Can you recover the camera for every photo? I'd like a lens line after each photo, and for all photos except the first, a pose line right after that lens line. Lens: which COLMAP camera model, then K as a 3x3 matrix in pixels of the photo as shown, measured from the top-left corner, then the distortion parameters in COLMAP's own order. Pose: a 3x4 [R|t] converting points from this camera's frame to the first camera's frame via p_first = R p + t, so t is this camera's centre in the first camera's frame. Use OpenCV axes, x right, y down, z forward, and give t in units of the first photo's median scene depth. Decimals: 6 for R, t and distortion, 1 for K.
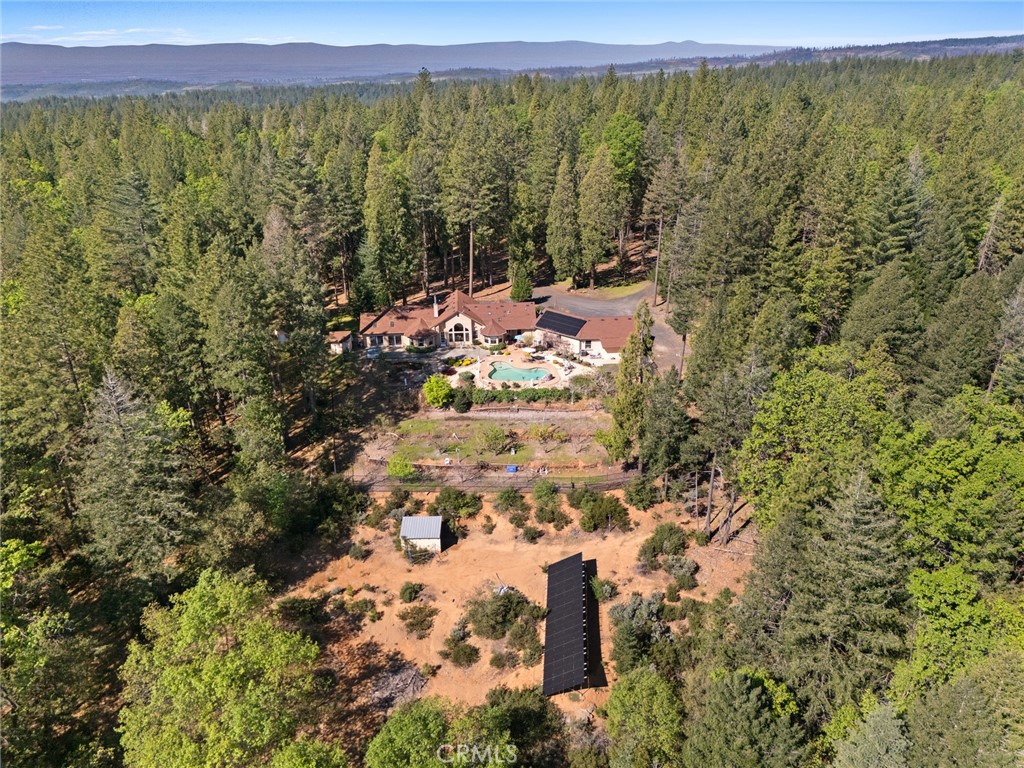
lens RADIAL K [[763.0, 0, 512.0], [0, 763.0, 384.0], [0, 0, 1]] dist [0.069896, -0.078252]
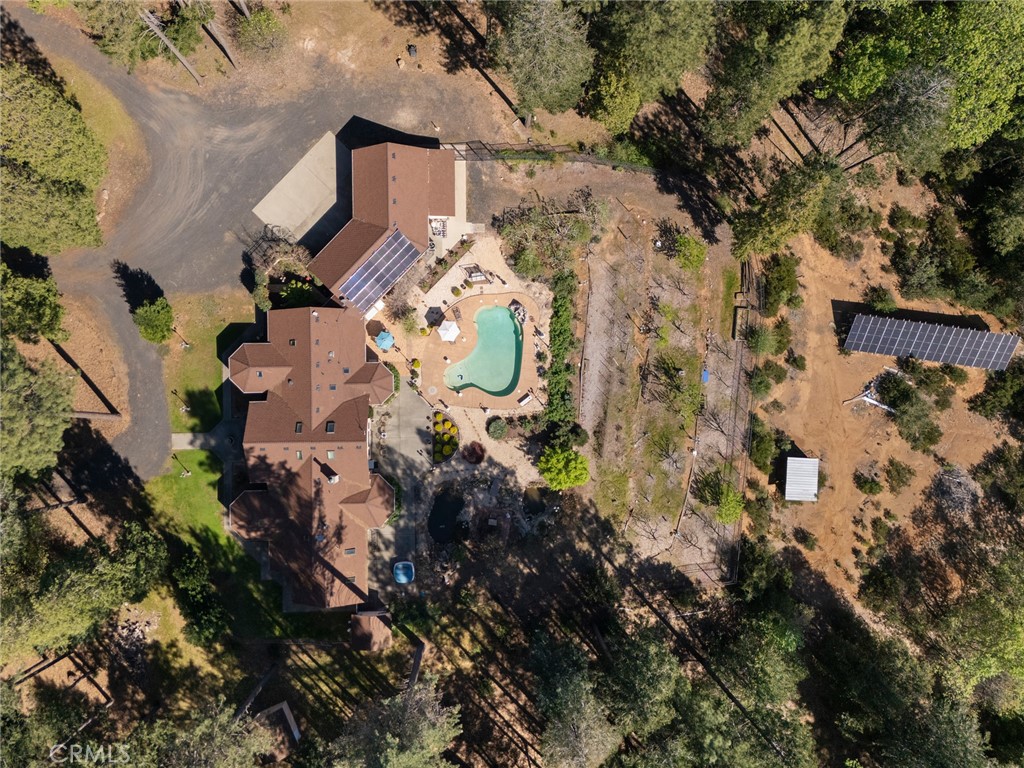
lens RADIAL K [[756.4, 0, 505.9], [0, 756.4, 381.7], [0, 0, 1]] dist [0.056822, -0.061057]
pose [[0.064845, -0.997665, 0.021425, -0.033812], [0.441268, 0.047925, 0.896095, -0.650495], [-0.895030, -0.048653, 0.443345, 0.725469]]
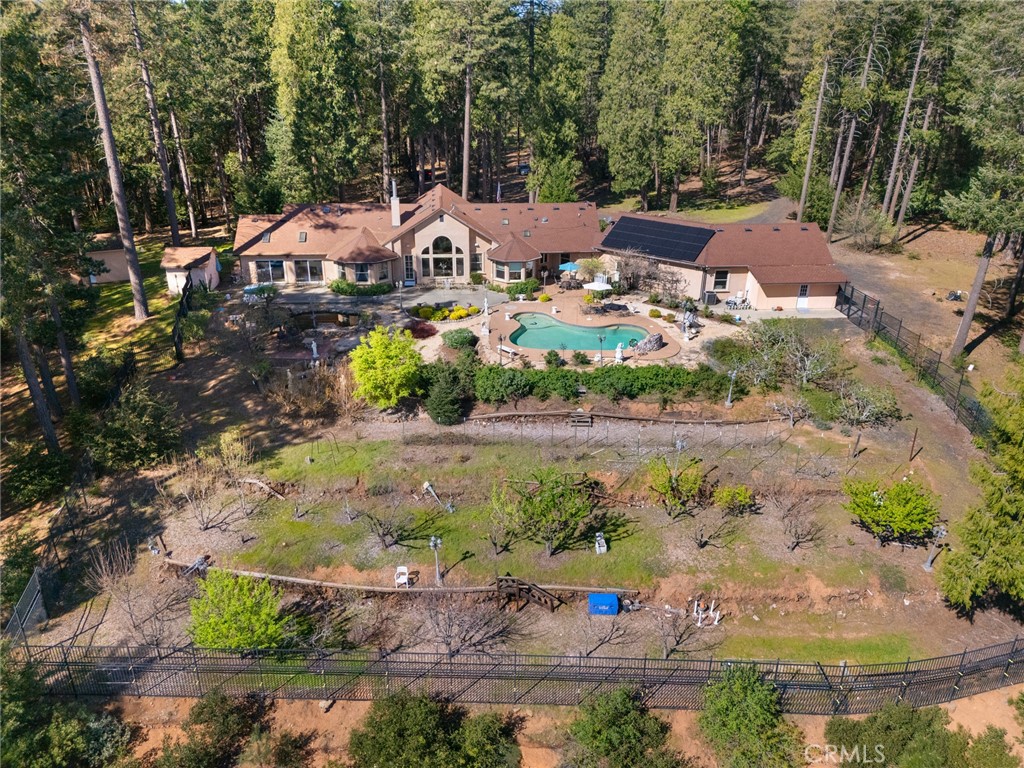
lens RADIAL K [[756.4, 0, 505.9], [0, 756.4, 381.7], [0, 0, 1]] dist [0.056822, -0.061057]
pose [[0.999812, 0.011300, 0.015741, -0.041633], [-0.011050, 0.999813, -0.015882, 0.021013], [-0.015917, 0.015705, 0.999750, 0.598474]]
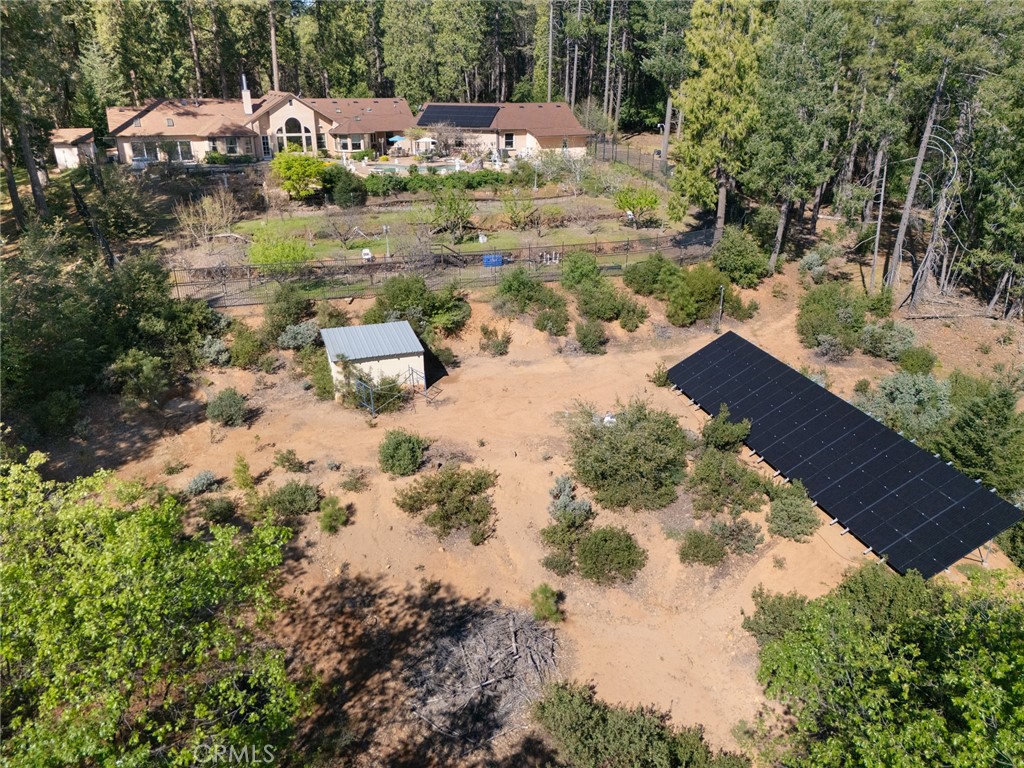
lens RADIAL K [[763.0, 0, 512.0], [0, 763.0, 384.0], [0, 0, 1]] dist [0.069896, -0.078252]
pose [[0.936235, -0.117639, 0.331097, -0.151598], [0.131944, 0.991035, -0.020979, 0.183568], [-0.325661, 0.063328, 0.943363, 0.442981]]
